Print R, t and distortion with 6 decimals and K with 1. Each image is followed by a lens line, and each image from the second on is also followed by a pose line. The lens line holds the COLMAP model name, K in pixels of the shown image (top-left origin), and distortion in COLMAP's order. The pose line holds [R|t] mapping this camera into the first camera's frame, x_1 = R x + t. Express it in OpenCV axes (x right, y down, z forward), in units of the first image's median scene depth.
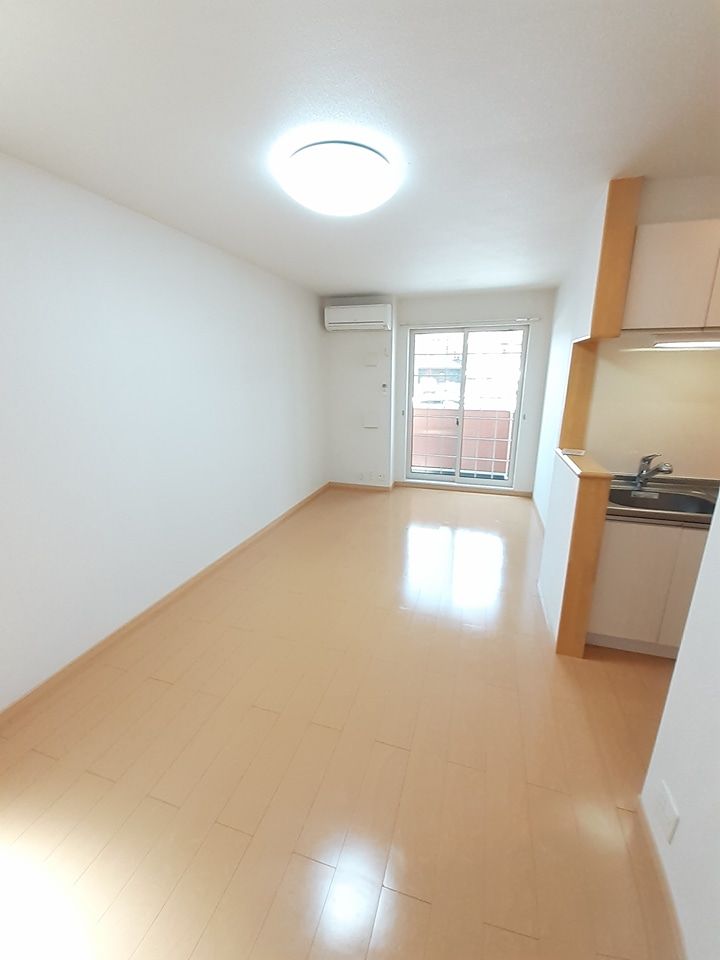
lens RADIAL K [[384.3, 0, 359.3], [0, 384.3, 488.9], [0, 0, 1]] dist [0.003142, -0.000262]
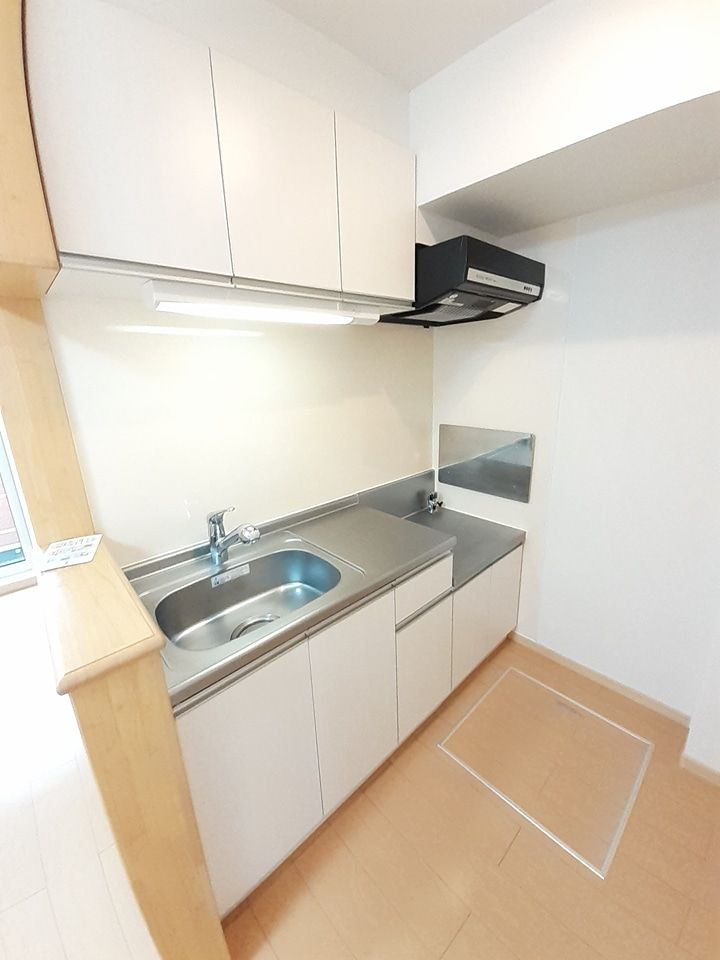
lens RADIAL K [[384.3, 0, 365.5], [0, 384.3, 478.4], [0, 0, 1]] dist [0.003142, -0.000262]
pose [[0.497605, -0.231883, 0.835835, 0.387831], [0.266642, 0.957839, 0.106988, -0.134914], [-0.825404, 0.169631, 0.538455, 0.489921]]
